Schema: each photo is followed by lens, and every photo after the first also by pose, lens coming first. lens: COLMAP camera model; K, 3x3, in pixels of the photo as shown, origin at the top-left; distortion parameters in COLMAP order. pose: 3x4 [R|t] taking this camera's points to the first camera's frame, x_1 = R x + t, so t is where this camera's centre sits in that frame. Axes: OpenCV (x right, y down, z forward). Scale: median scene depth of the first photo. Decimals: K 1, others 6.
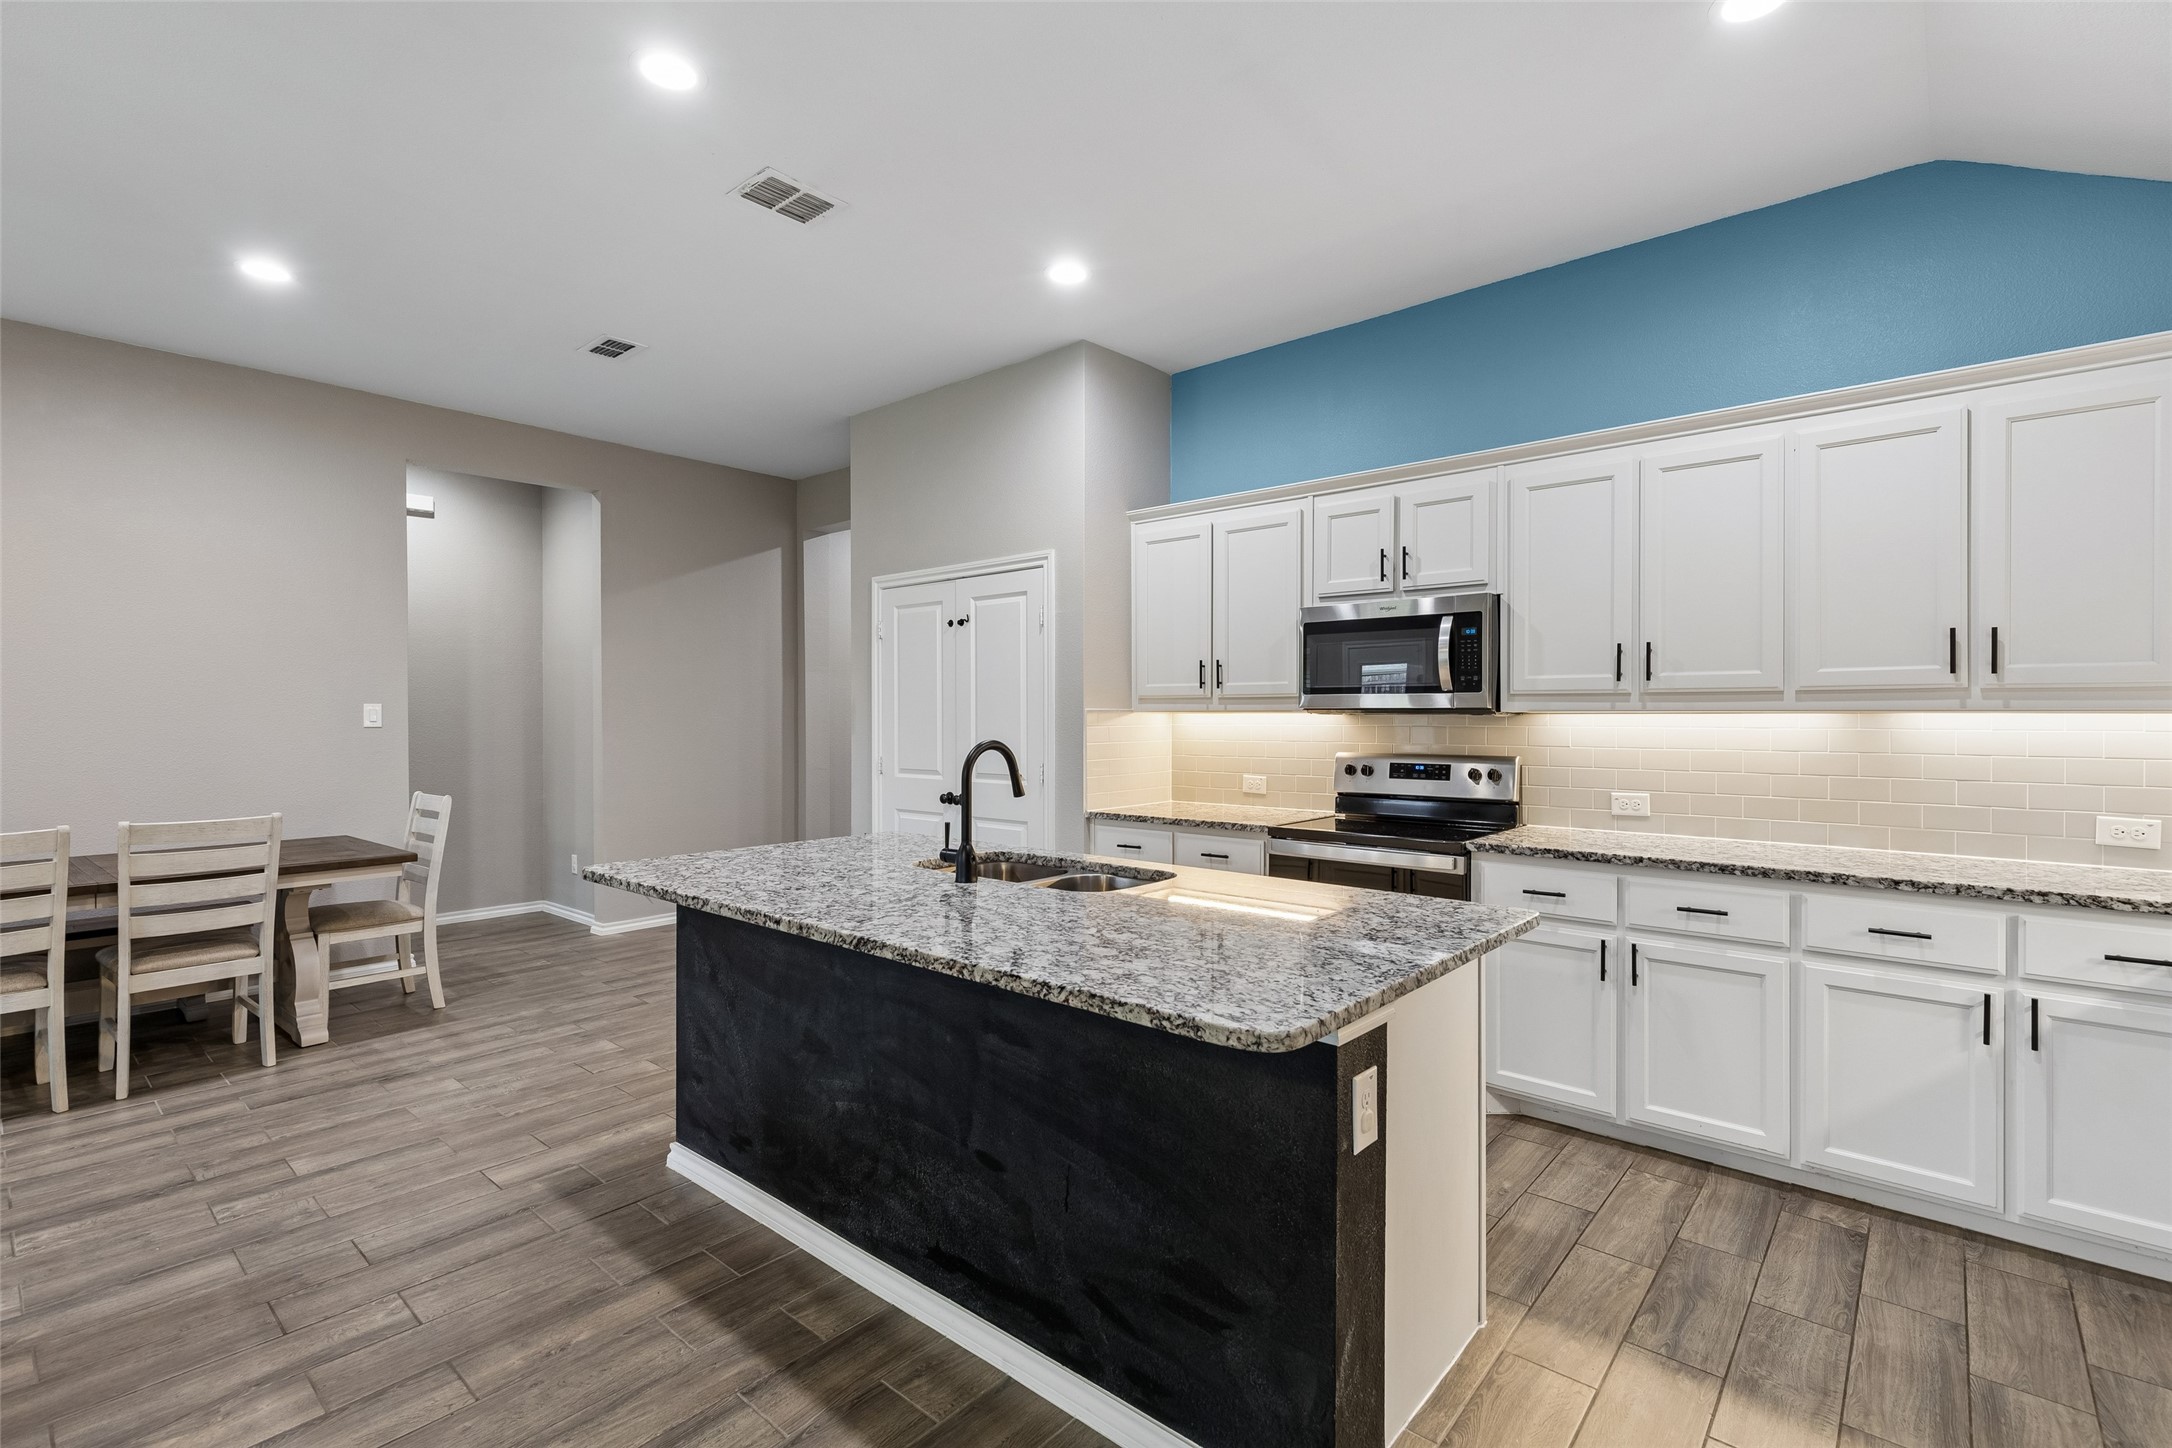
lens RADIAL K [[980.3, 0, 1091.9], [0, 980.3, 718.4], [0, 0, 1]] dist [0.006185, -0.000326]
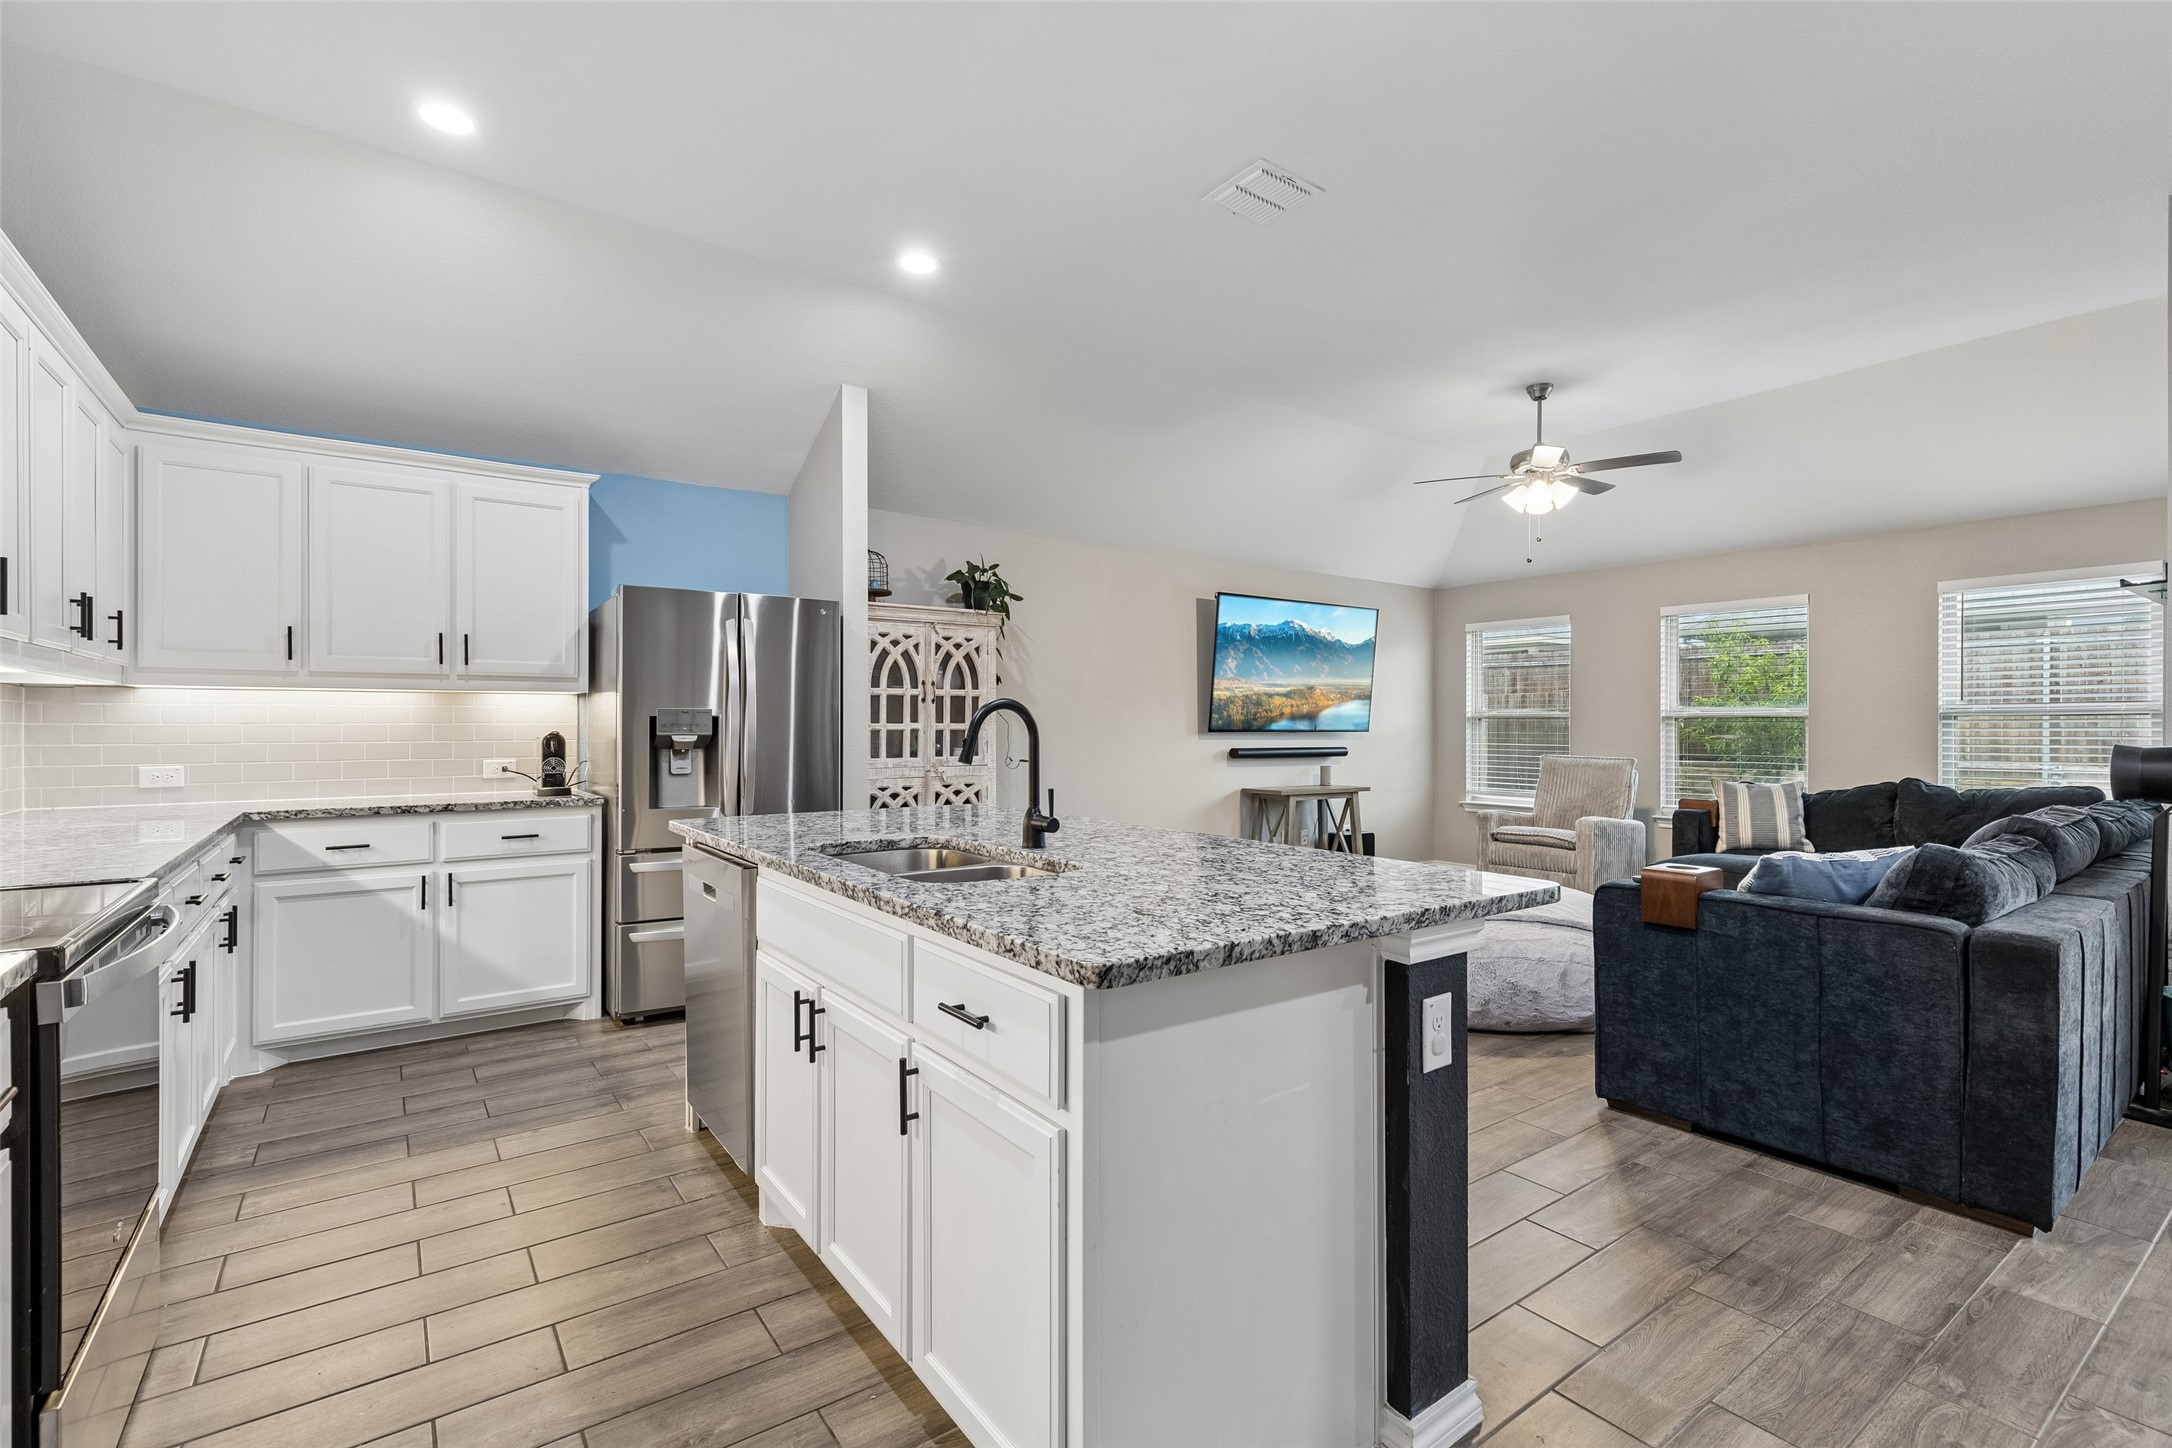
lens RADIAL K [[988.1, 0, 1093.5], [0, 988.1, 724.0], [0, 0, 1]] dist [0.008788, -0.000627]
pose [[-0.973793, -0.001143, 0.227433, -0.284123], [0.000097, 0.999985, 0.005442, 0.029588], [-0.227436, 0.005322, -0.973779, 1.364435]]
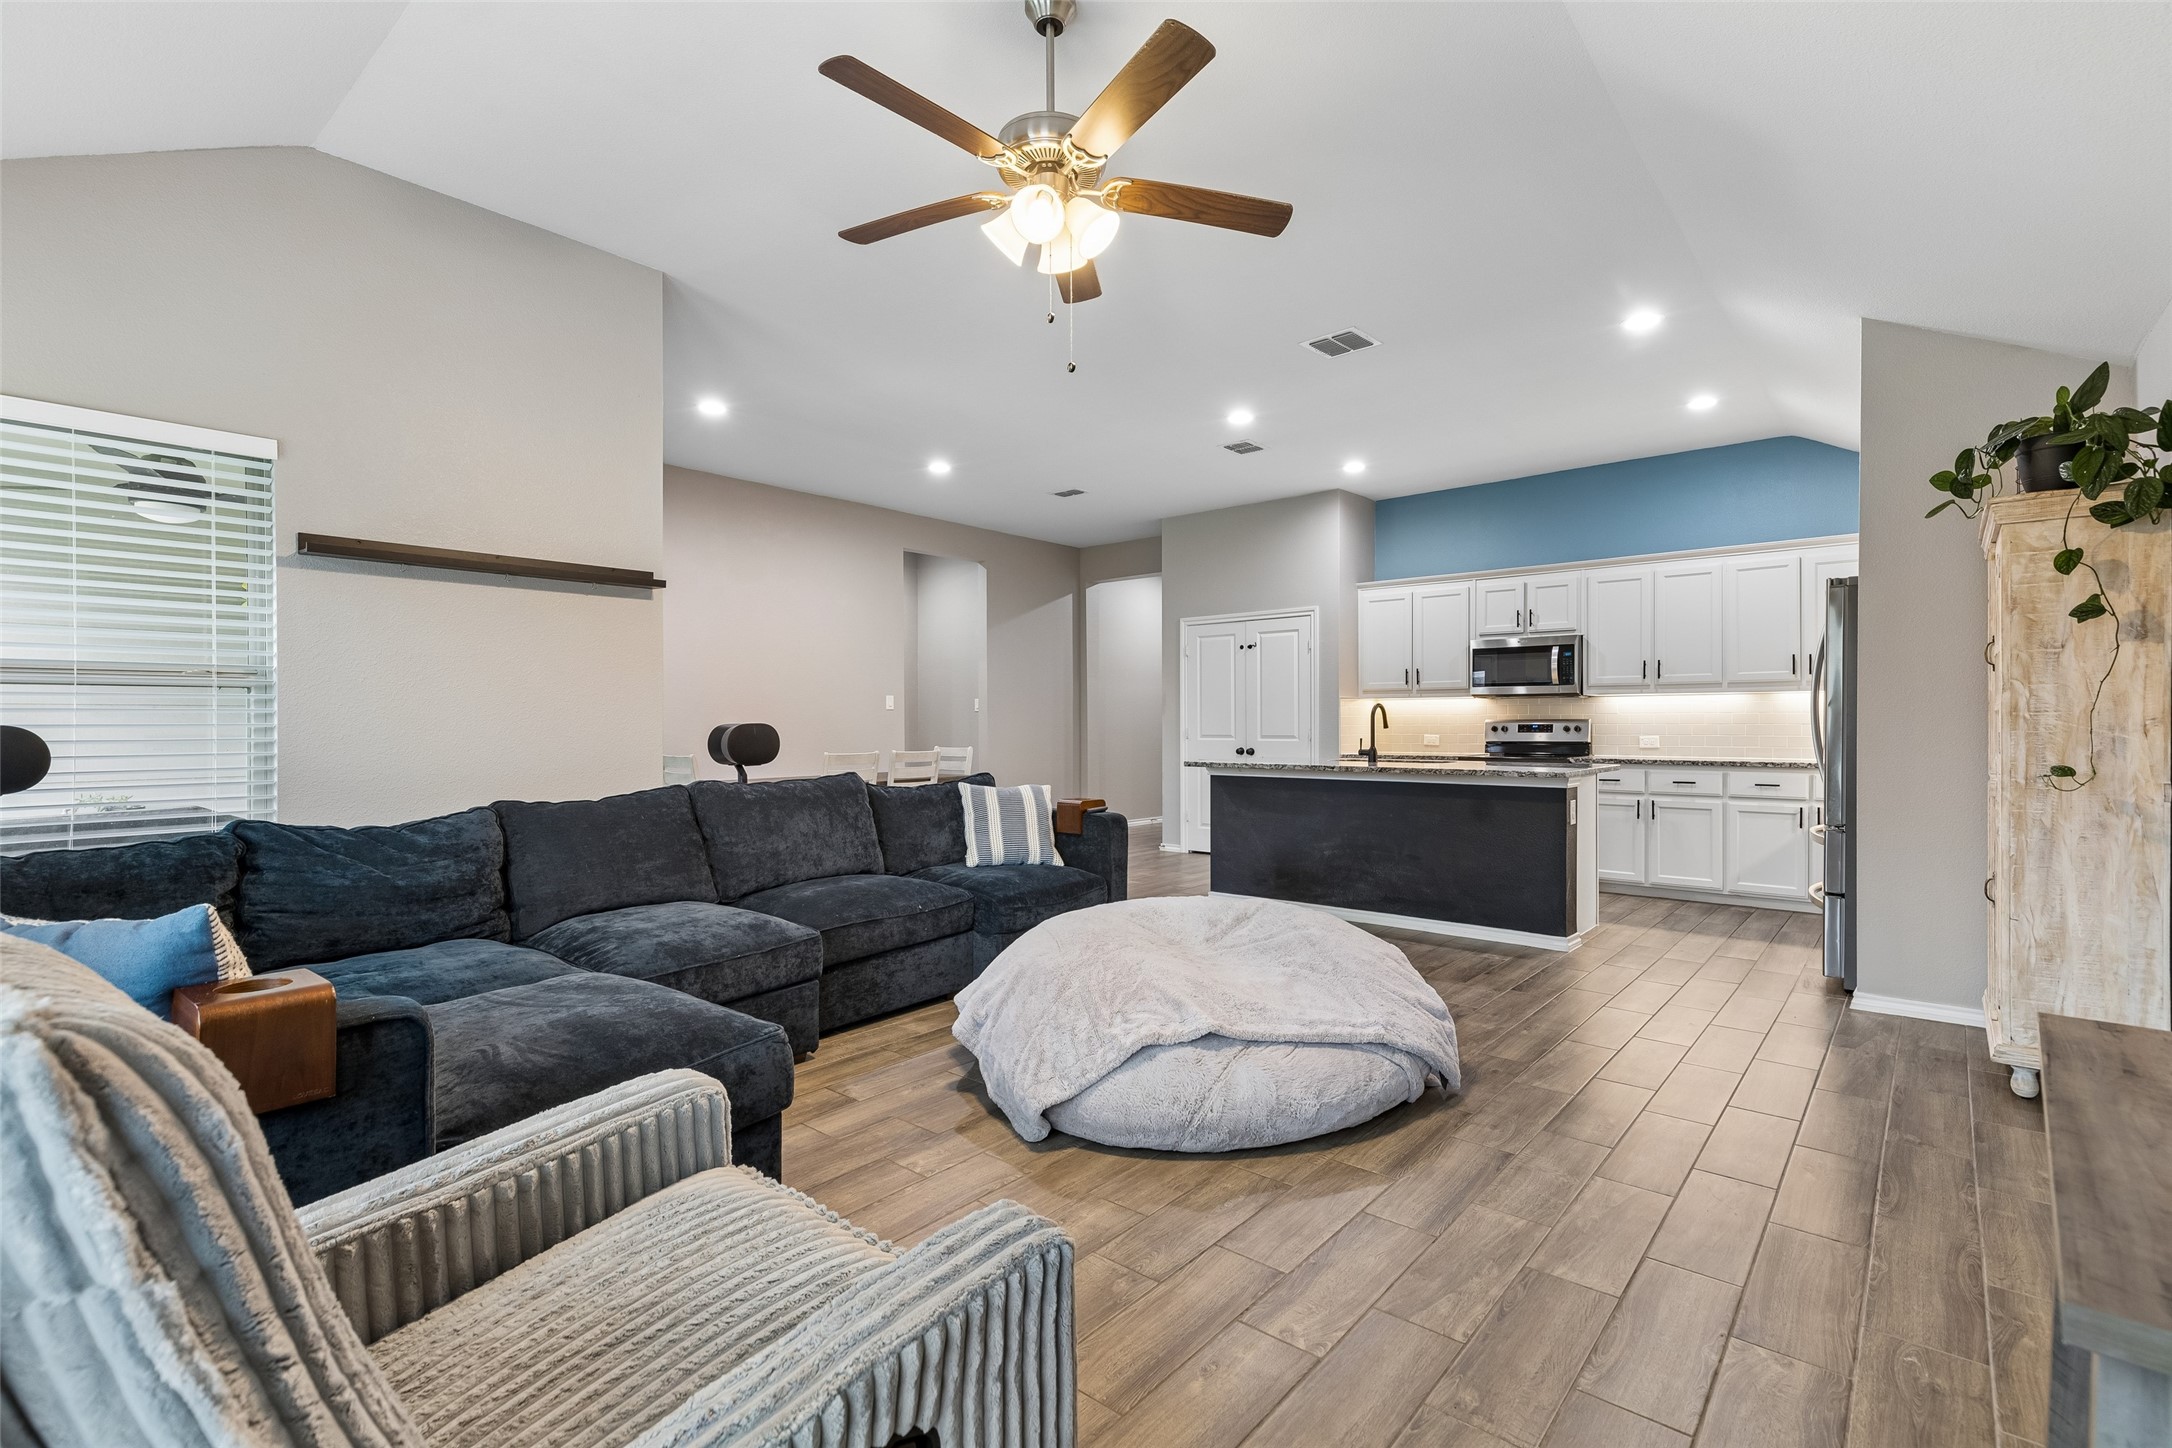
lens RADIAL K [[988.1, 0, 1093.5], [0, 988.1, 724.0], [0, 0, 1]] dist [0.008788, -0.000627]
pose [[0.999989, -0.001383, 0.004407, -0.577694], [0.001398, 0.999992, -0.003620, 0.057722], [-0.004402, 0.003626, 0.999984, -0.986008]]
